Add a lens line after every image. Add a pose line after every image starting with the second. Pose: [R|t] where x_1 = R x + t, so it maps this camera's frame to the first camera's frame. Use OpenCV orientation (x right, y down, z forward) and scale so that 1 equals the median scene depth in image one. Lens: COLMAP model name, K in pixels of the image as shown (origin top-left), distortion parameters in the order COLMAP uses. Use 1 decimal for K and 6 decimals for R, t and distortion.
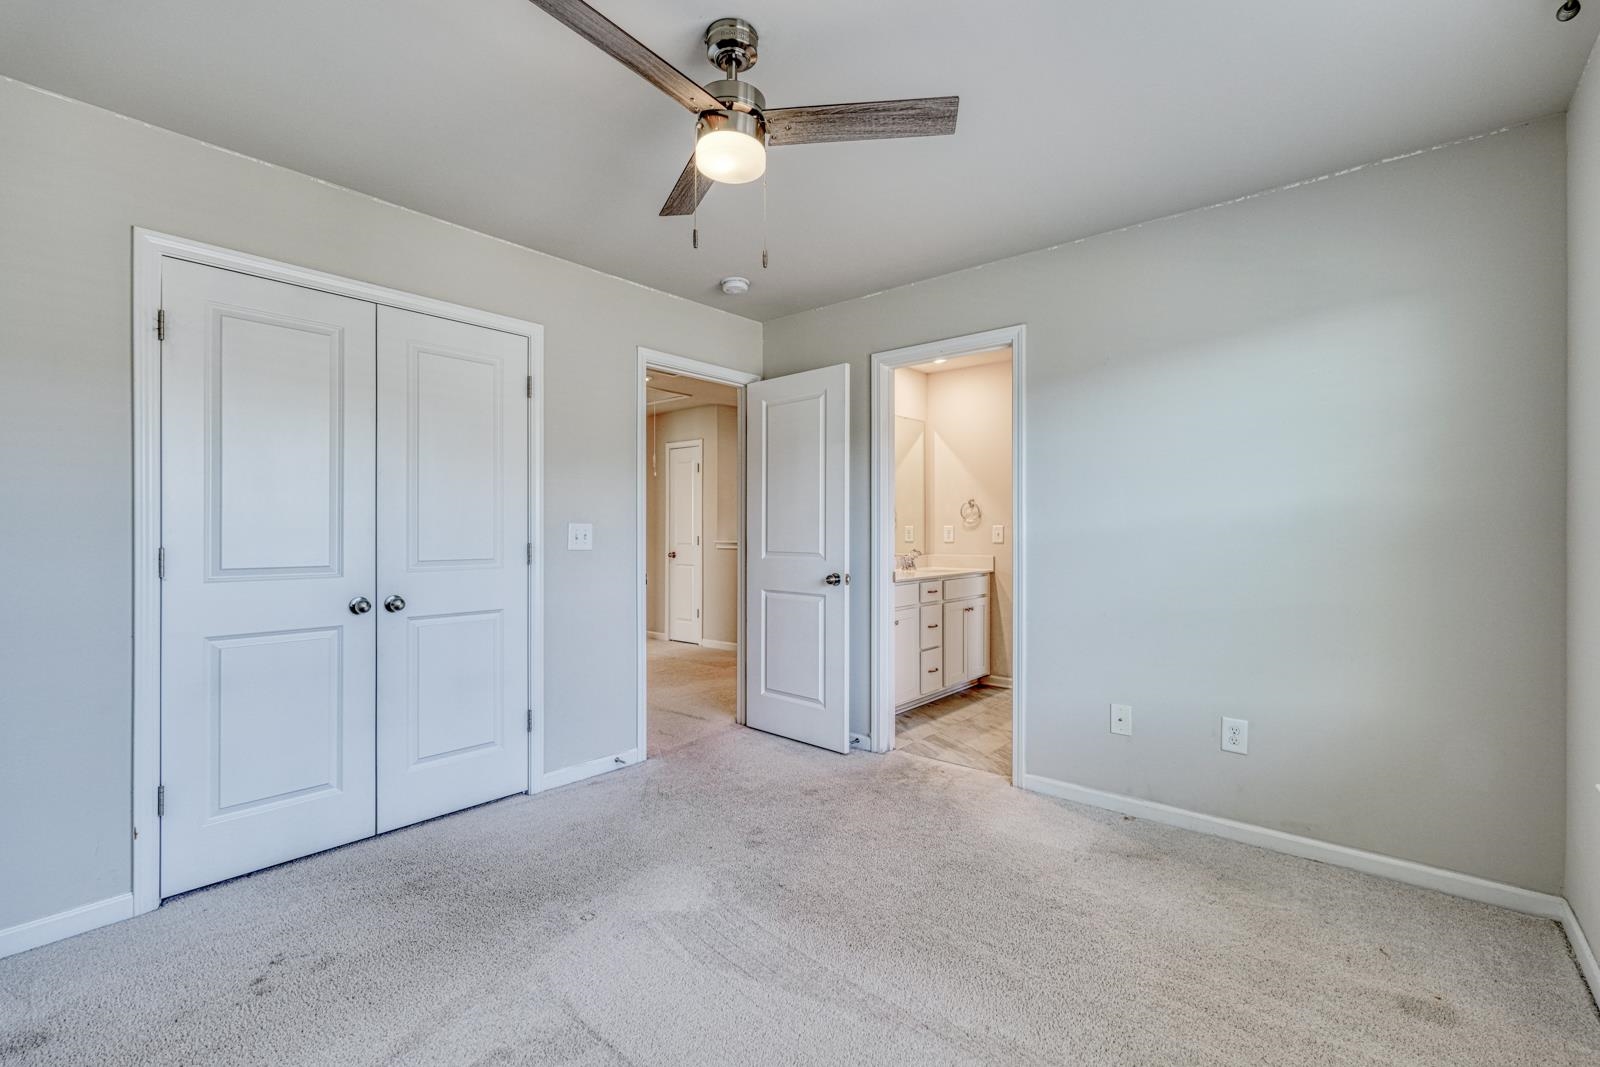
lens RADIAL K [[701.3, 0, 803.8], [0, 701.3, 532.8], [0, 0, 1]] dist [0.003954, -0.000025]
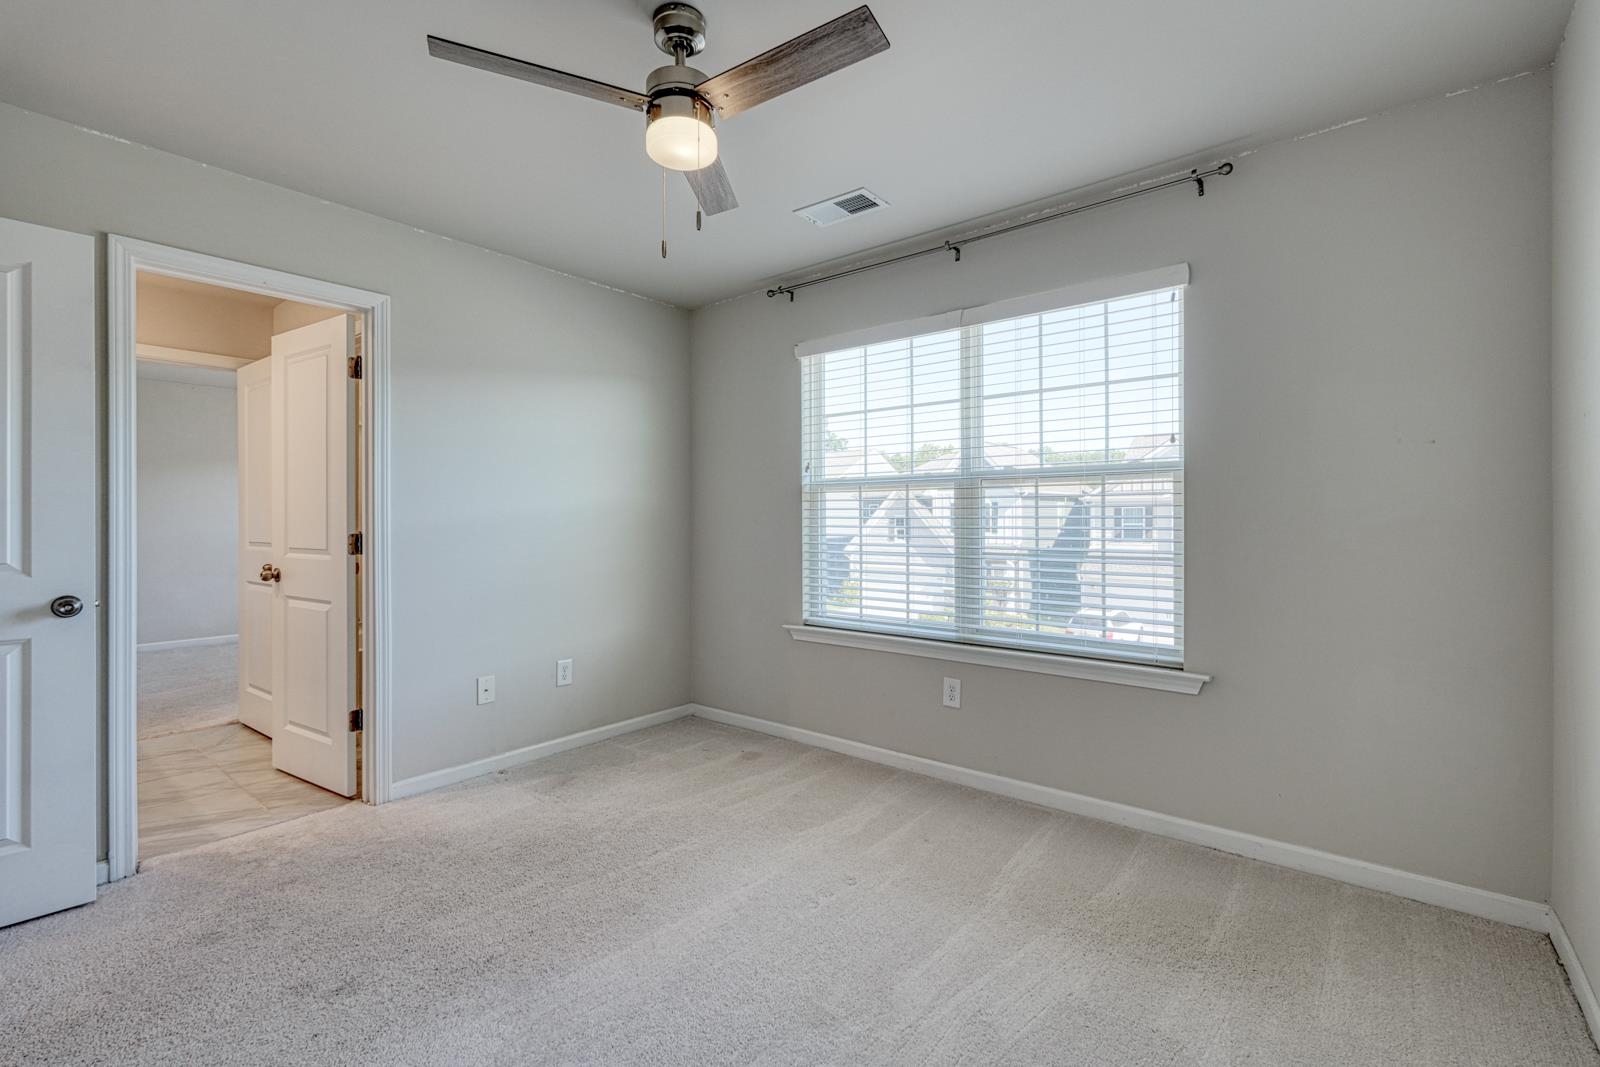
lens RADIAL K [[701.3, 0, 799.0], [0, 701.3, 525.7], [0, 0, 1]] dist [0.003954, -0.000025]
pose [[-0.013301, -0.004852, 0.999900, -0.667370], [0.006575, 0.999966, 0.004940, 0.003744], [-0.999890, 0.006640, -0.013269, 0.519494]]
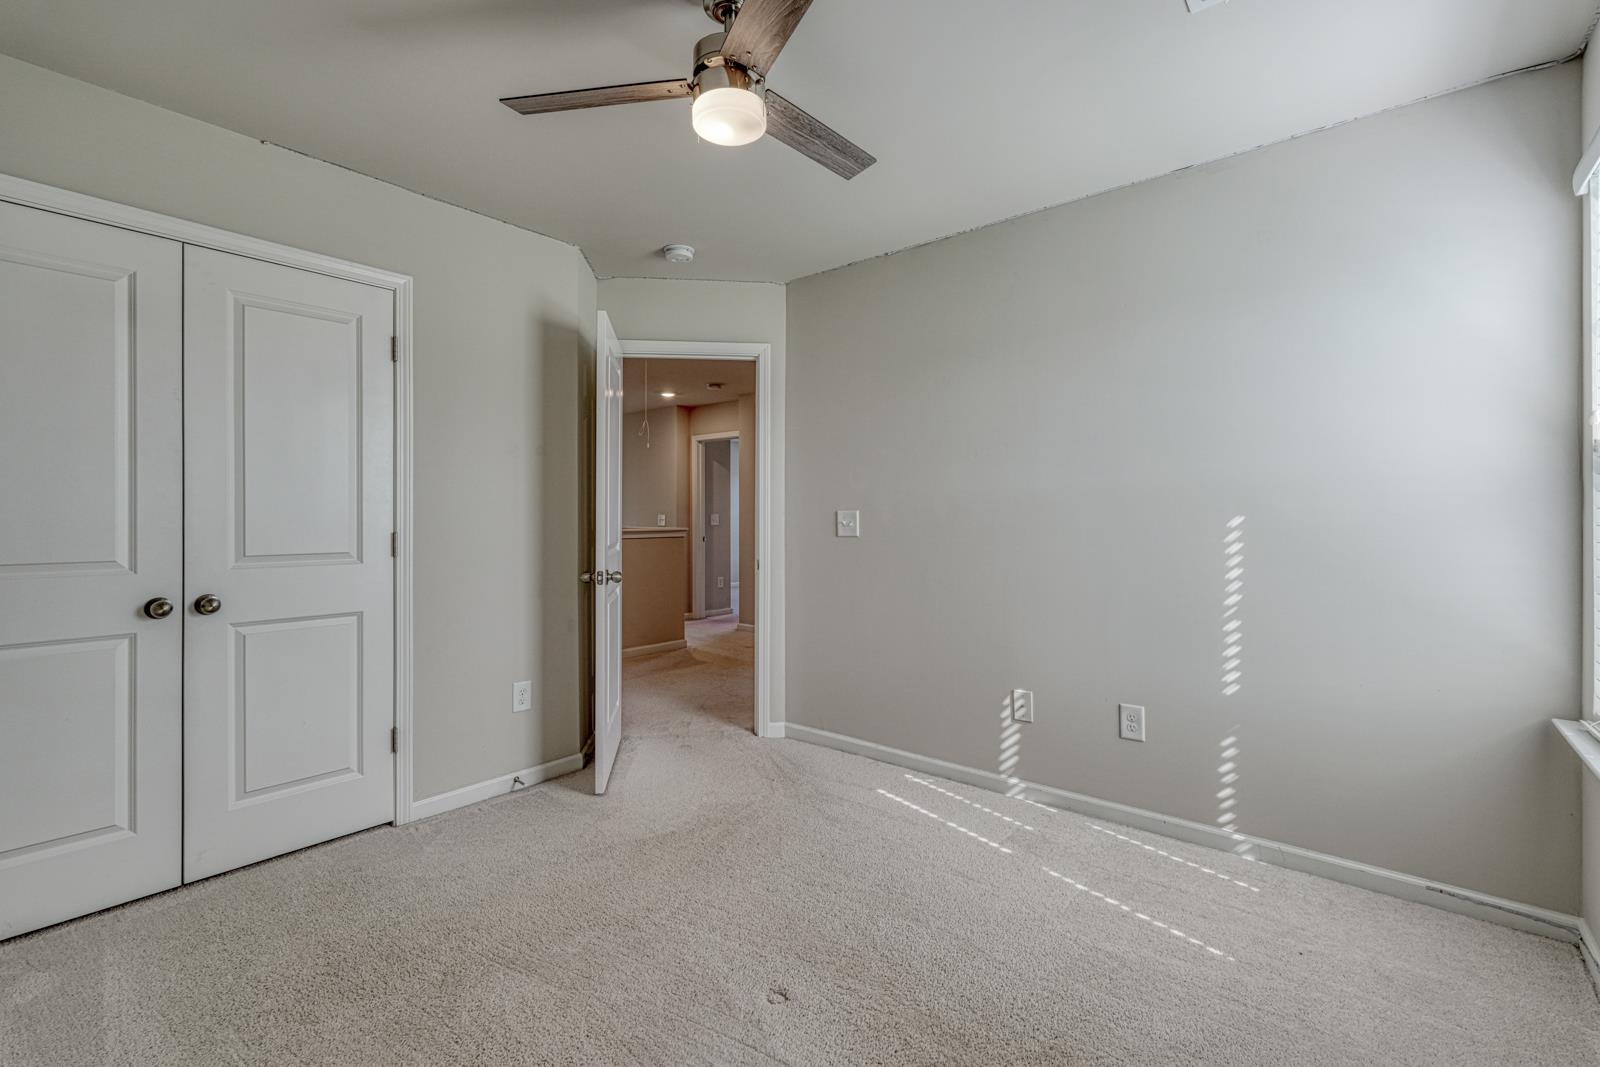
lens RADIAL K [[701.3, 0, 823.6], [0, 701.3, 521.9], [0, 0, 1]] dist [0.003954, -0.000025]
pose [[0.999453, 0.001313, 0.033044, 0.107668], [-0.001313, 0.999999, -0.000021, 0.001572], [-0.033044, -0.000022, 0.999454, 0.134373]]
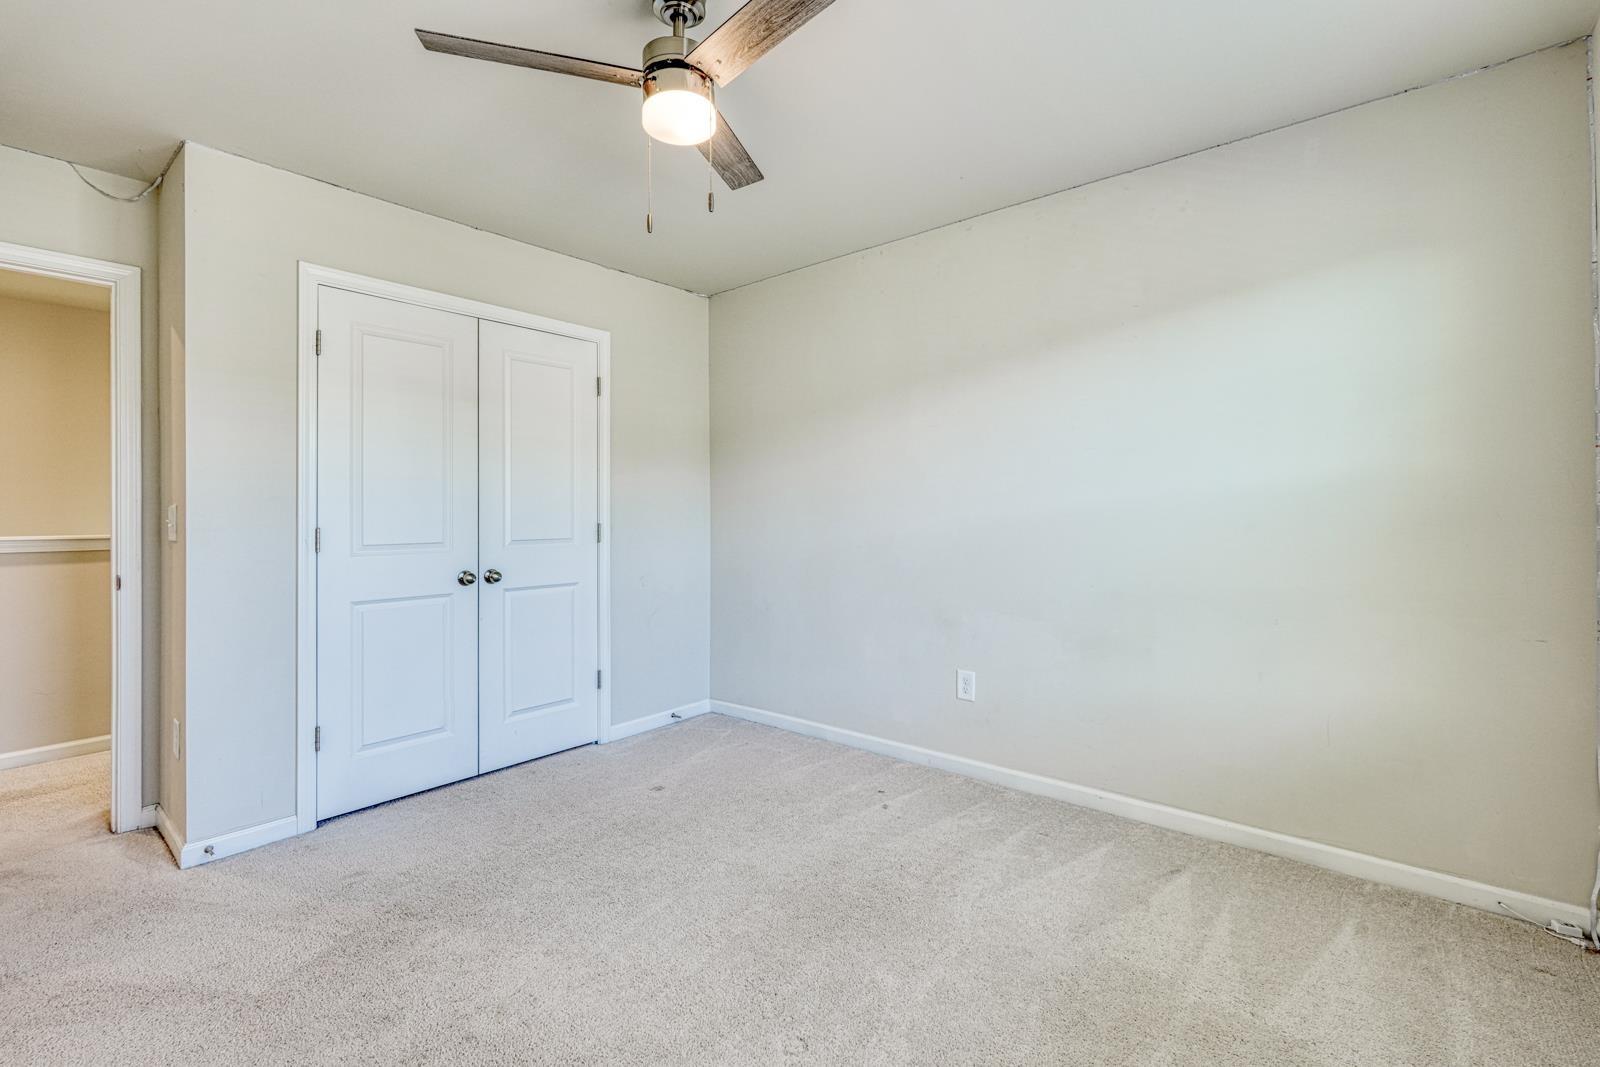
lens RADIAL K [[654.1, 0, 787.7], [0, 654.1, 511.4], [0, 0, 1]] dist [0.000333, 0.000089]
pose [[0.999234, -0.003055, -0.039026, -0.048643], [0.002912, 0.999989, -0.003713, -0.000152], [0.039037, 0.003596, 0.999231, -0.058234]]
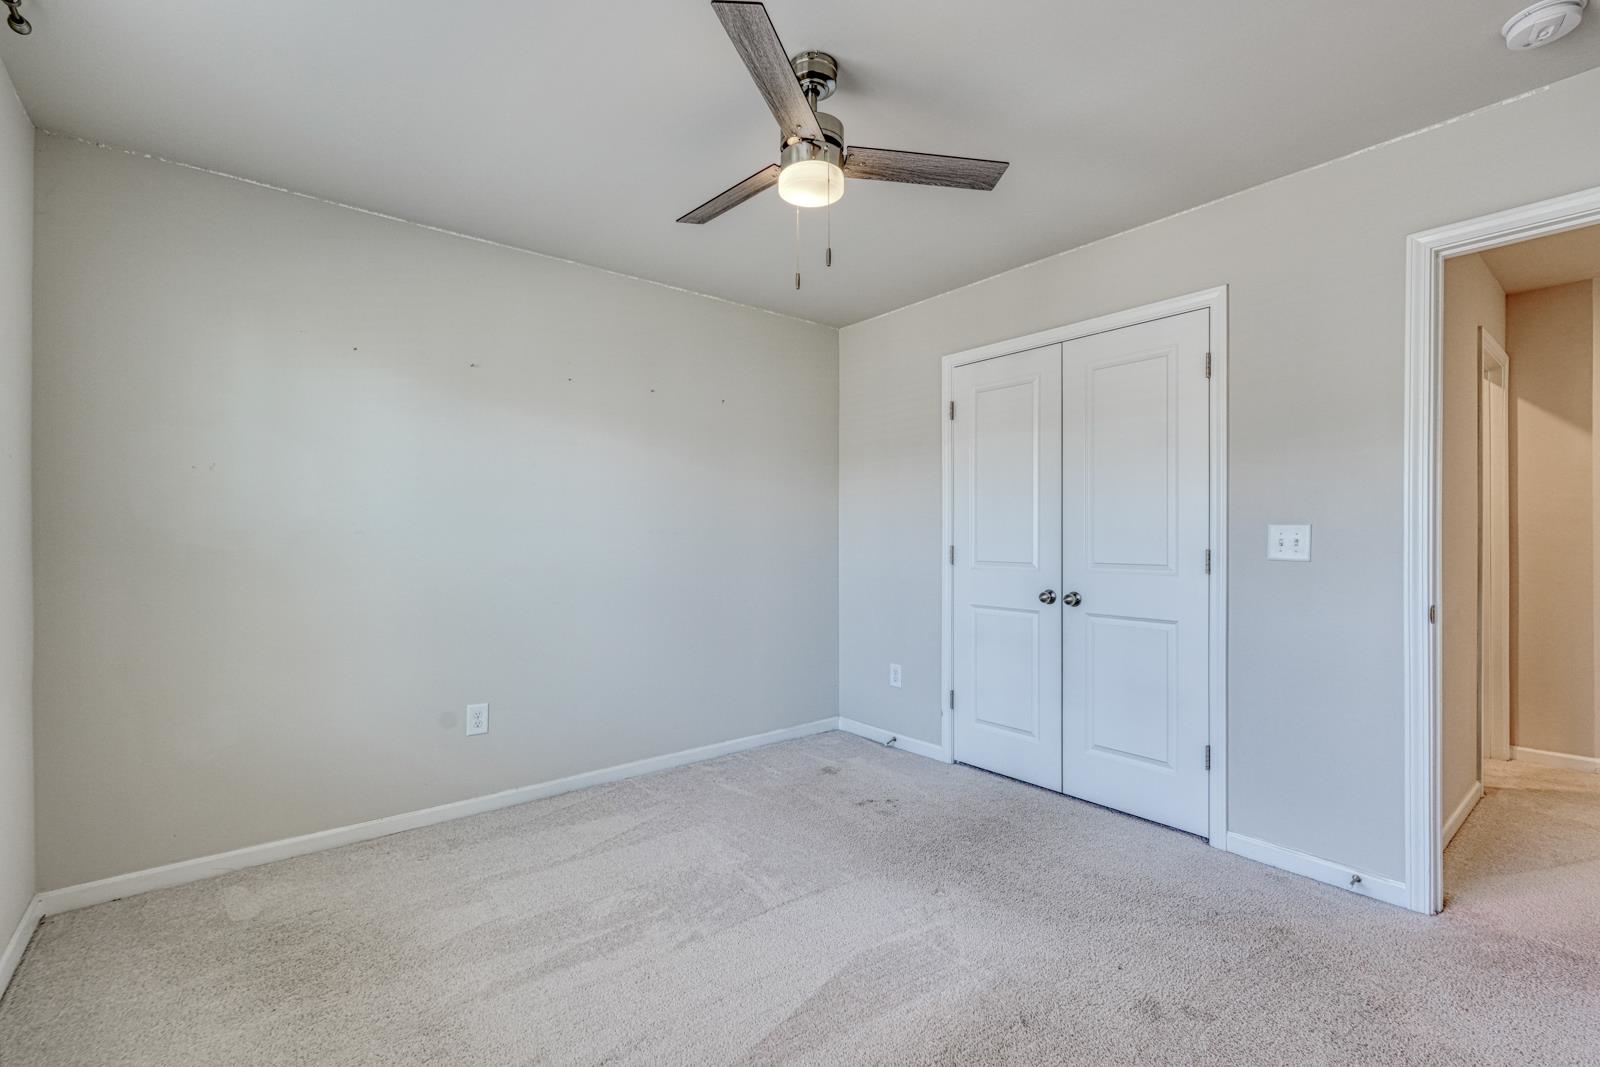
lens RADIAL K [[701.3, 0, 803.0], [0, 701.3, 535.3], [0, 0, 1]] dist [0.003954, -0.000025]
pose [[-0.180100, -0.001720, -0.983647, 0.576186], [-0.003052, 0.999995, -0.001190, 0.000384], [0.983644, 0.002788, -0.180104, 0.719360]]
